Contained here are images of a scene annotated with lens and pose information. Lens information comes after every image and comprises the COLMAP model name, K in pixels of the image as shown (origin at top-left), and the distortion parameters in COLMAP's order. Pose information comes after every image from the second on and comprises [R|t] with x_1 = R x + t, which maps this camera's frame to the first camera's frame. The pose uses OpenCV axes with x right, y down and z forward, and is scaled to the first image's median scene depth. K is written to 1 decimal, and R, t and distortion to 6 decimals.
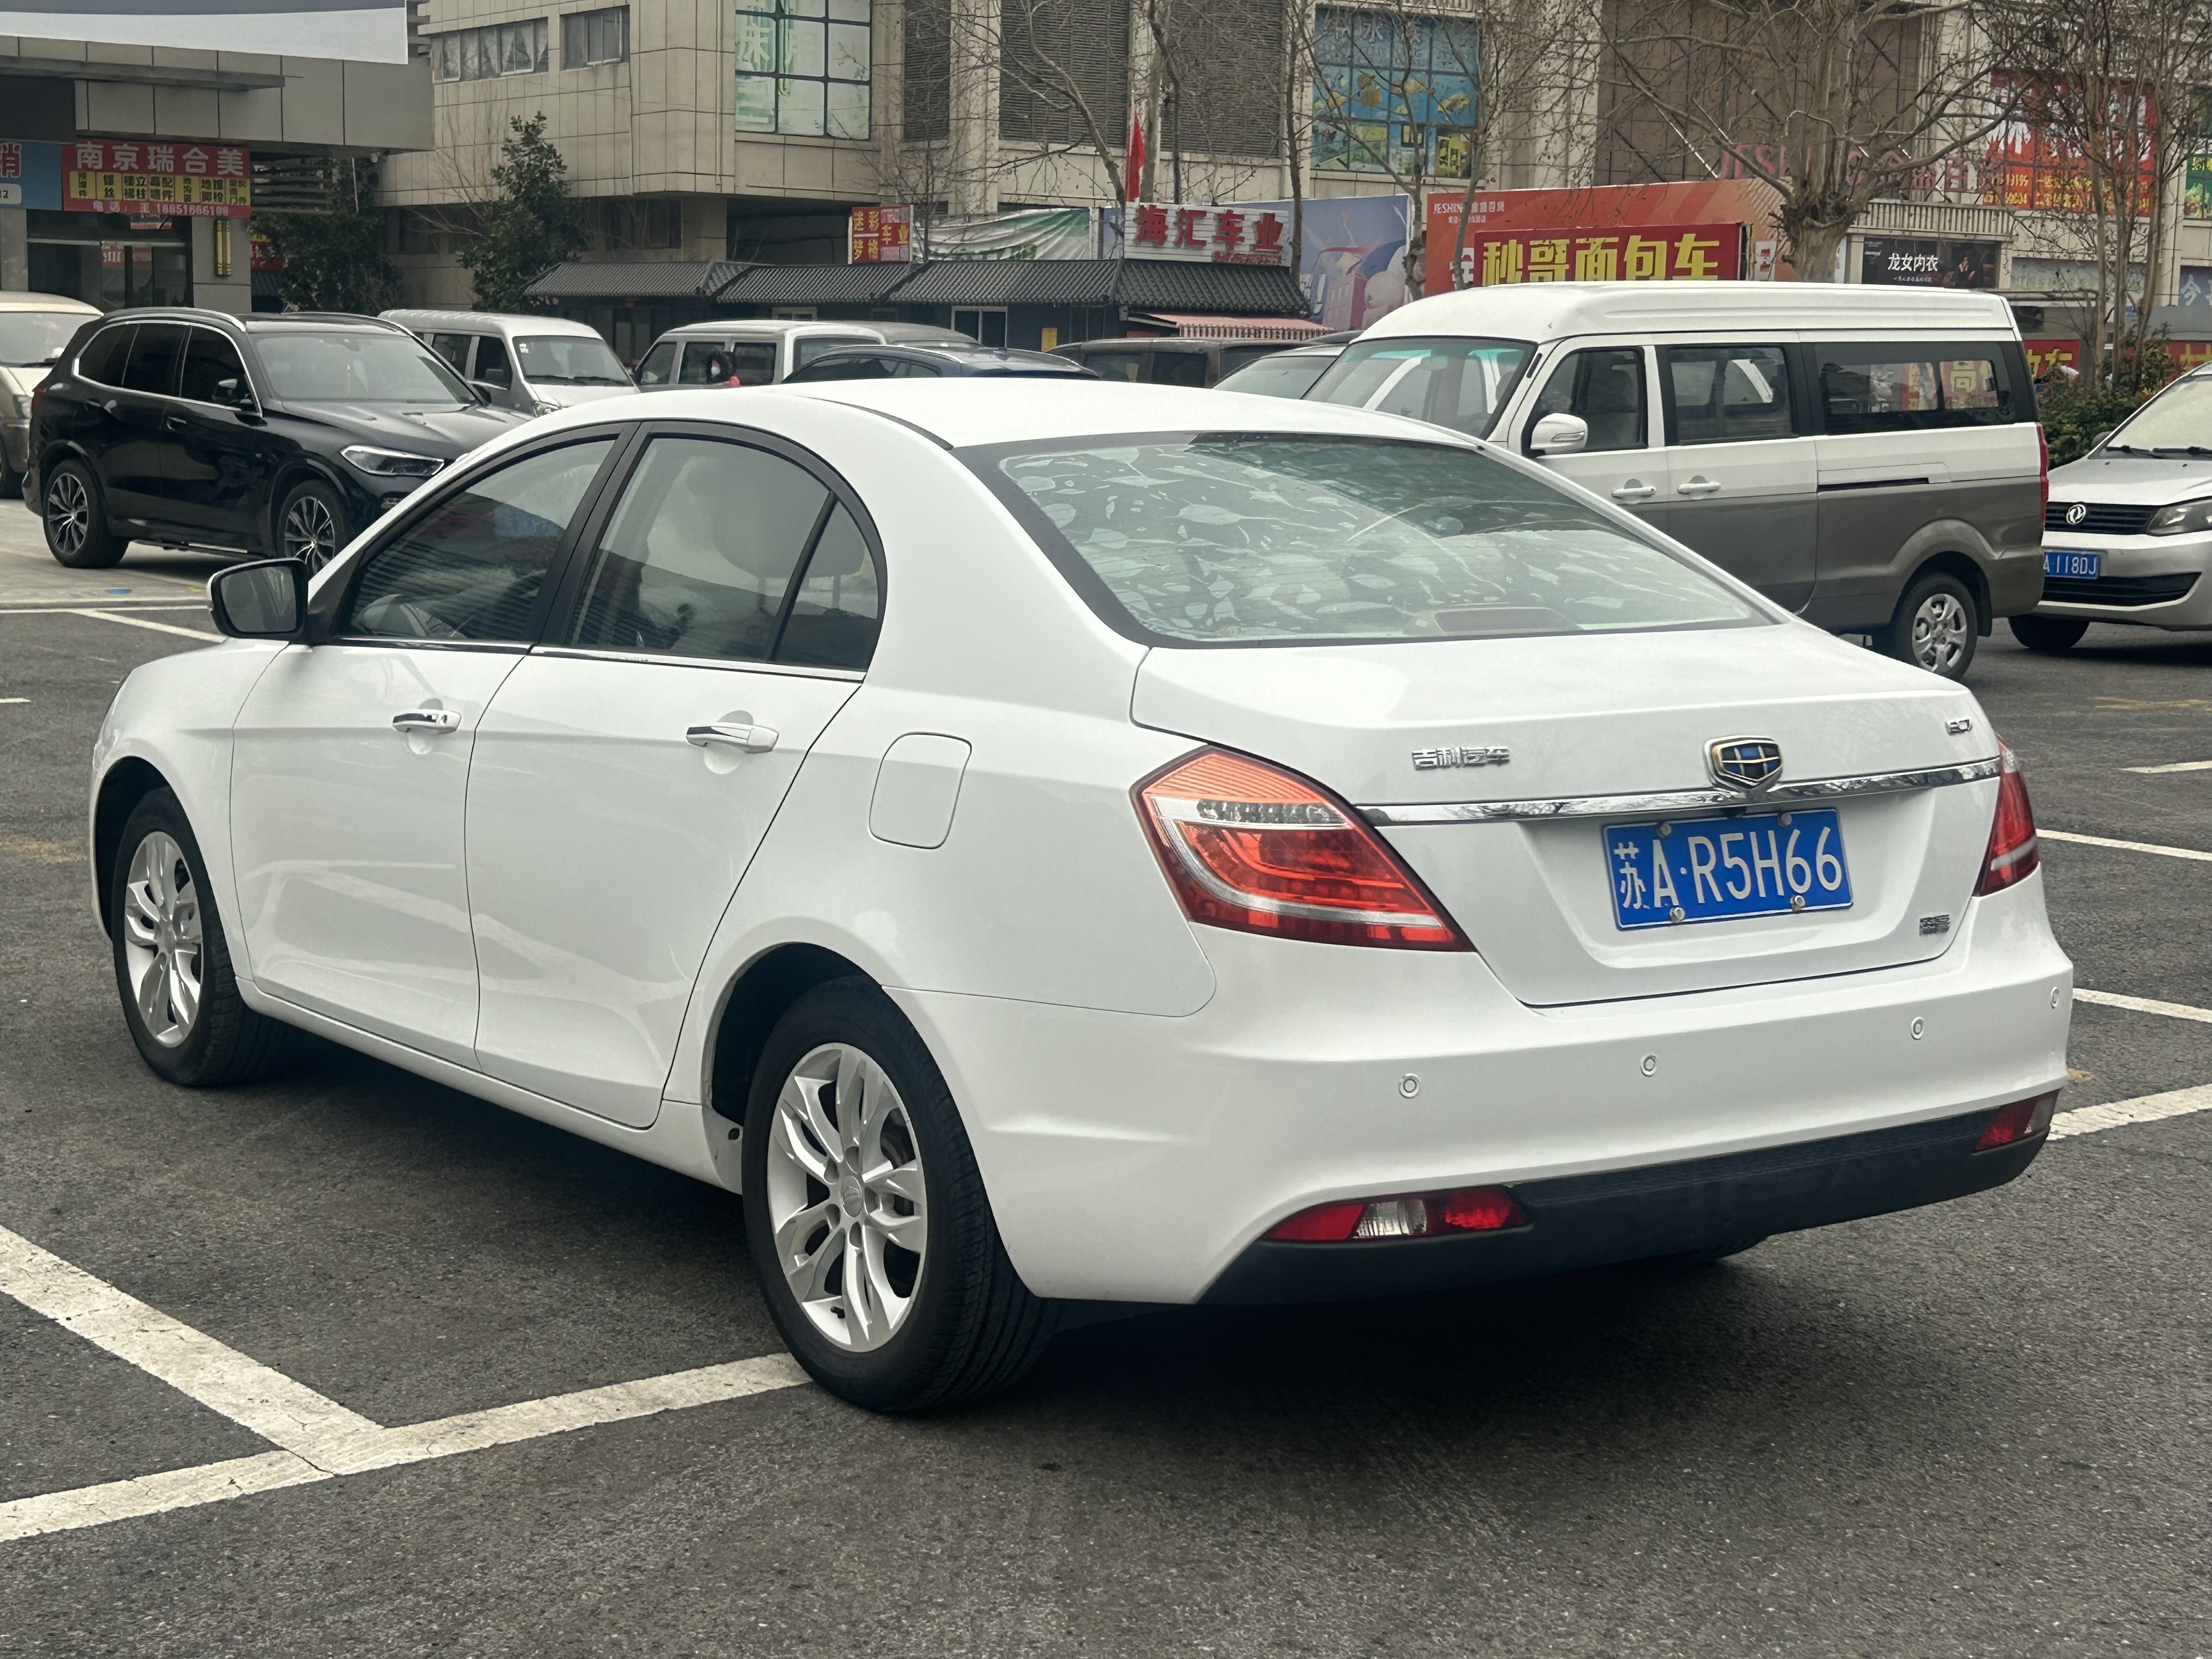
lens RADIAL K [[3441.8, 0, 1091.9], [0, 3441.8, 826.3], [0, 0, 1]] dist [0.251751, -0.936275]
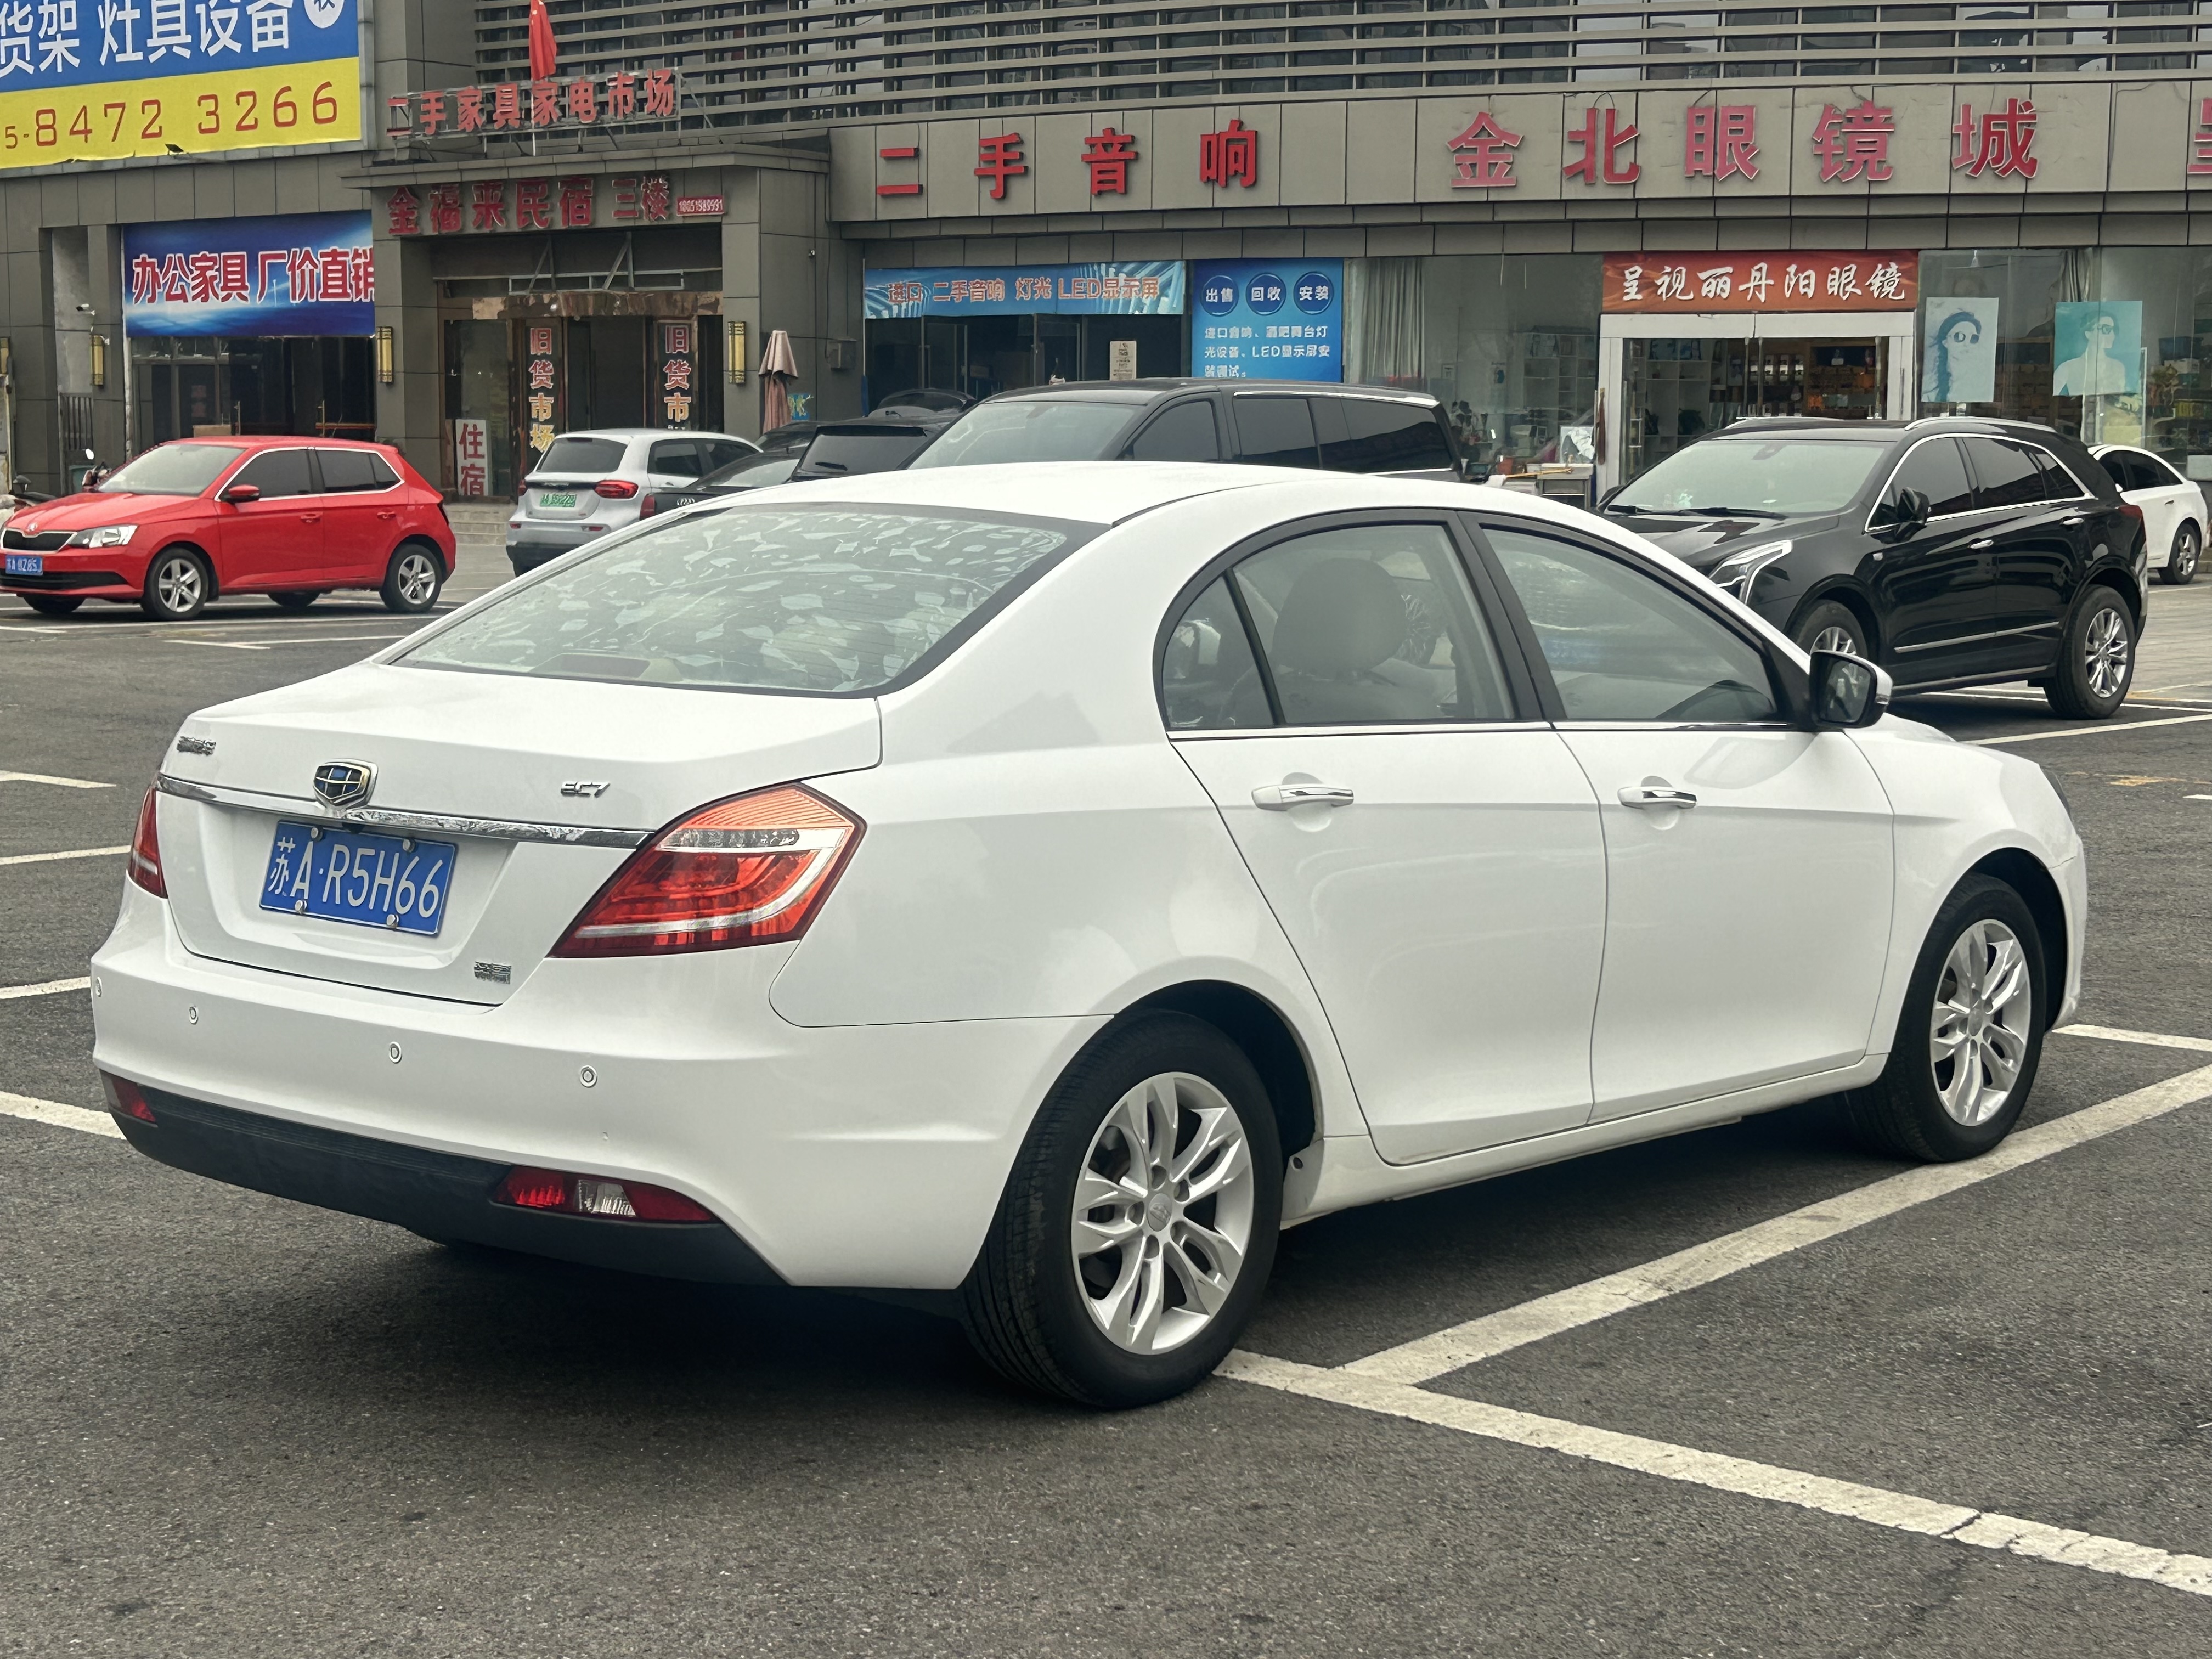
lens RADIAL K [[3441.8, 0, 1091.9], [0, 3441.8, 826.3], [0, 0, 1]] dist [0.251751, -0.936275]
pose [[0.224362, 0.090414, -0.970303, 1.307932], [-0.132029, 0.989326, 0.061658, -0.103699], [0.965521, 0.114275, 0.233905, 0.950561]]
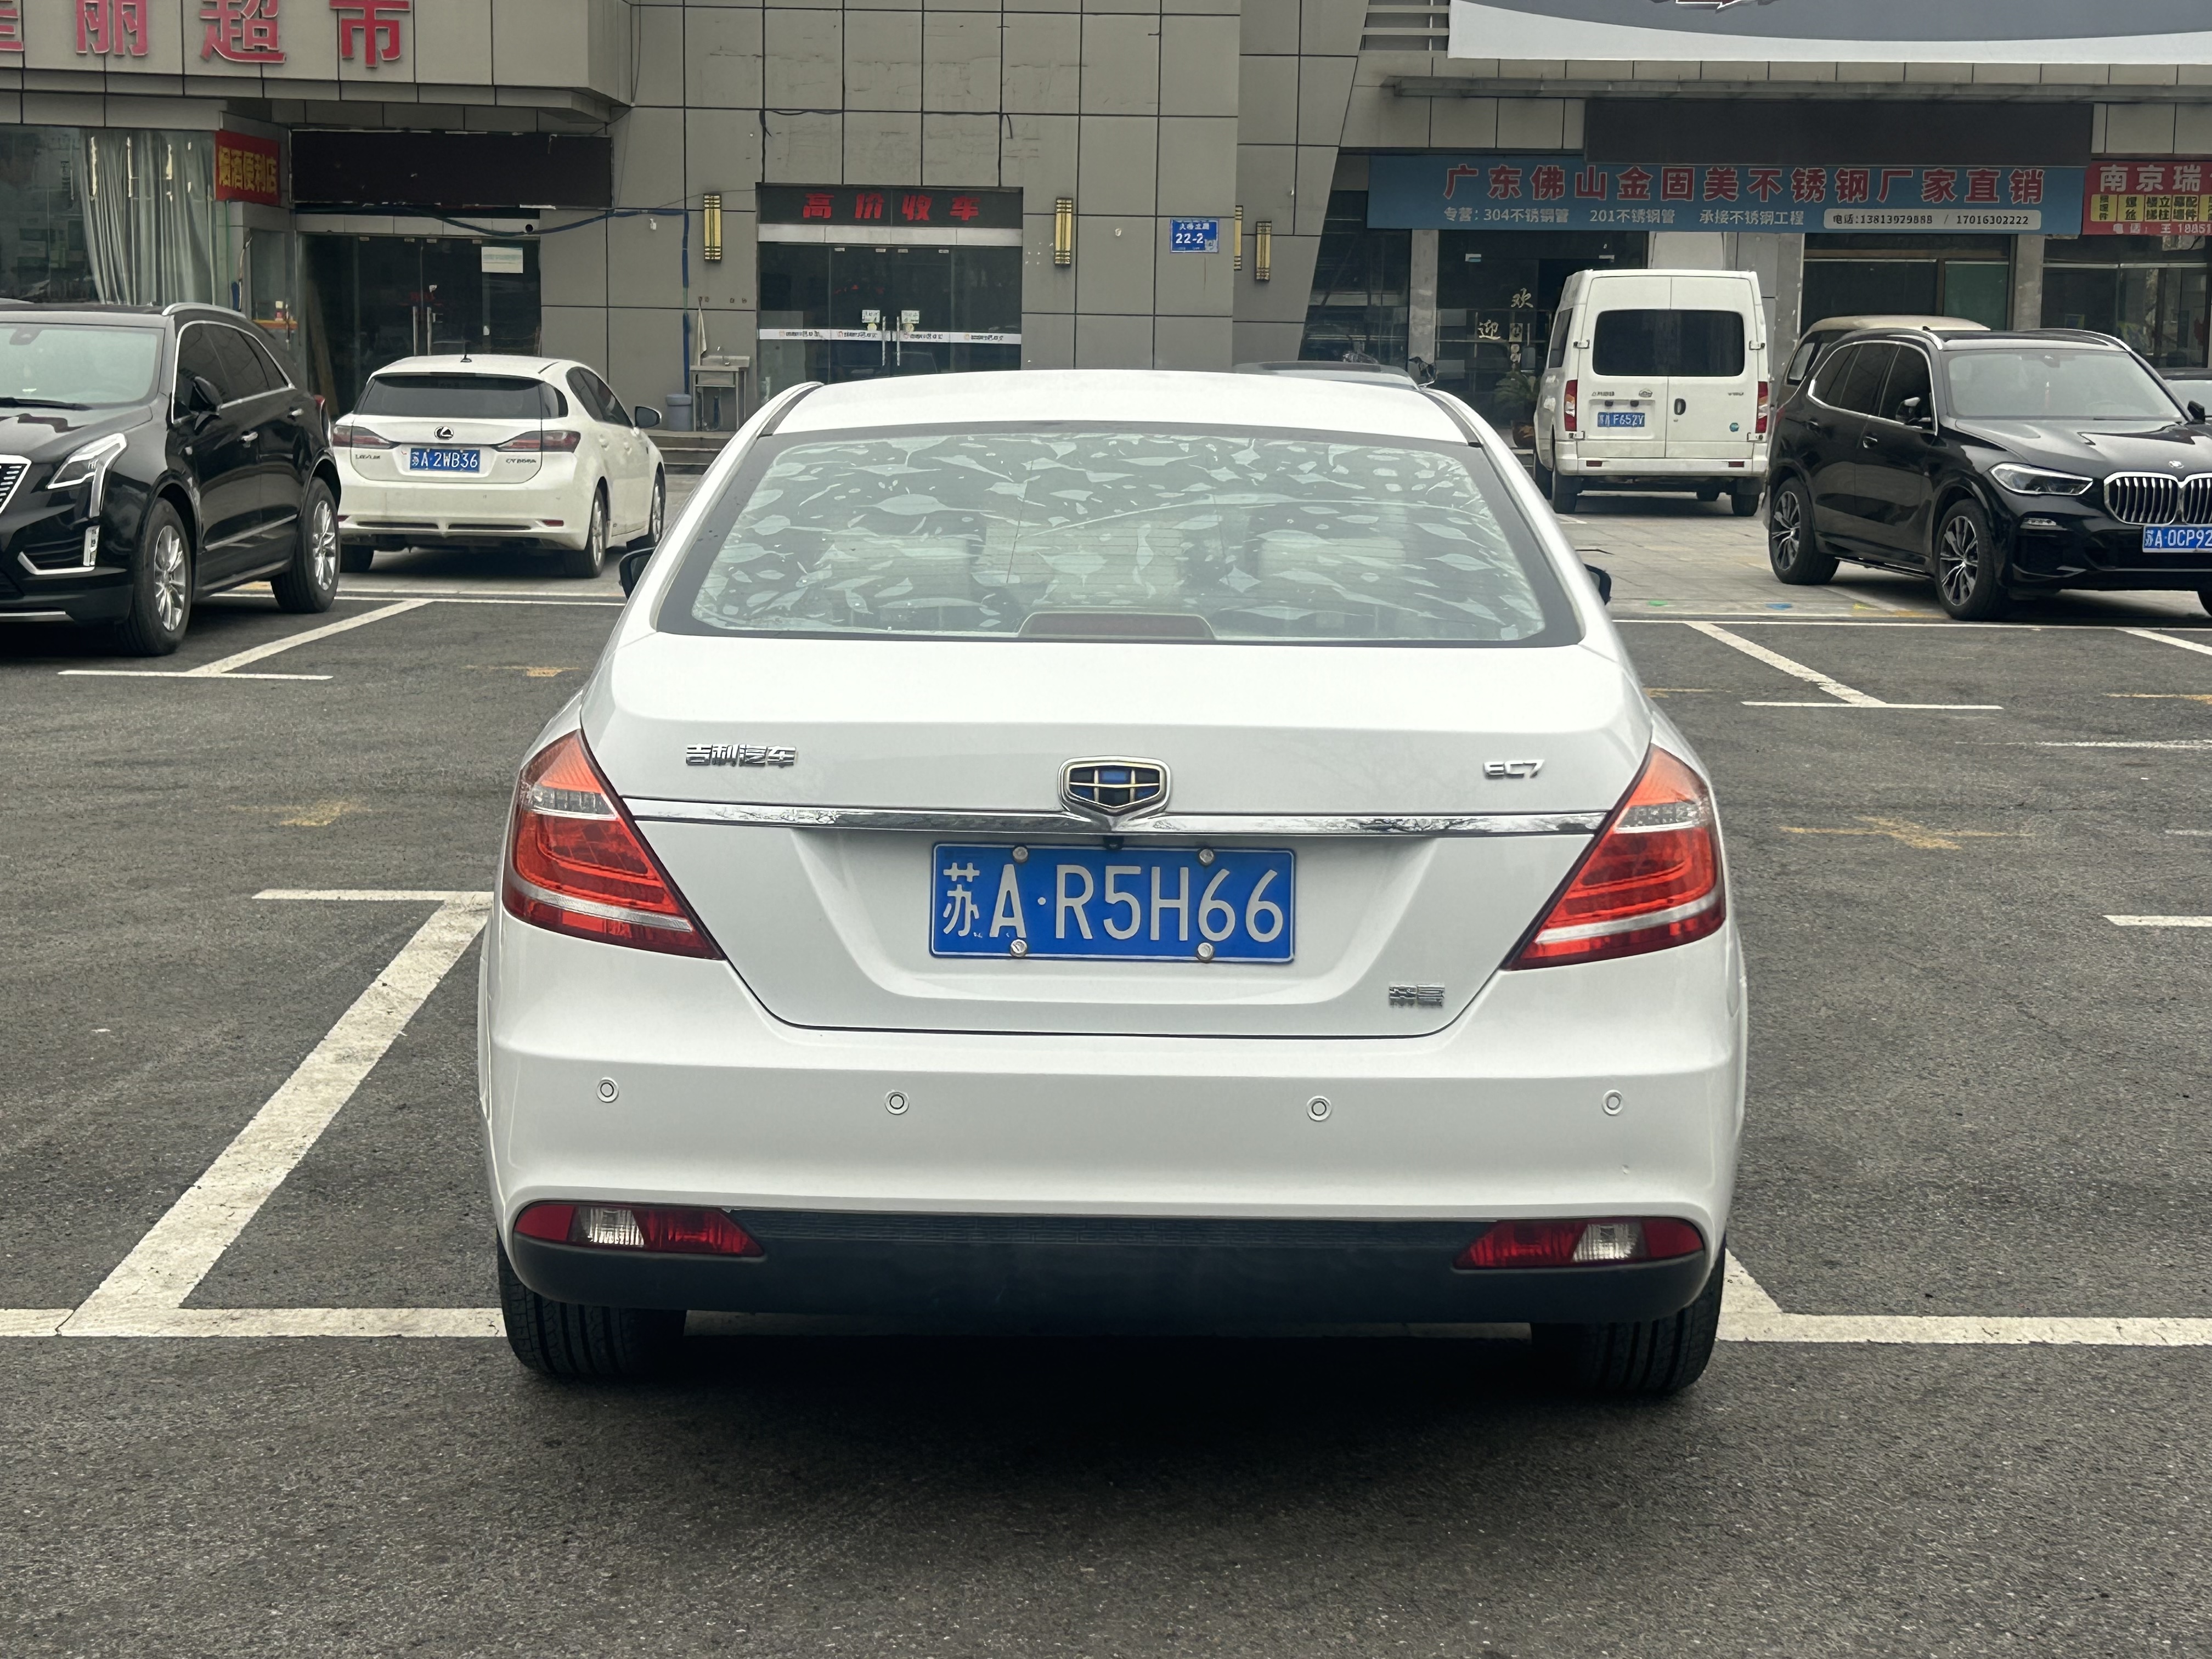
lens RADIAL K [[3441.8, 0, 1091.9], [0, 3441.8, 826.3], [0, 0, 1]] dist [0.251751, -0.936275]
pose [[0.811066, 0.072945, -0.580389, 0.686204], [-0.077508, 0.996847, 0.016974, -0.022426], [0.579797, 0.031218, 0.814163, 0.264686]]
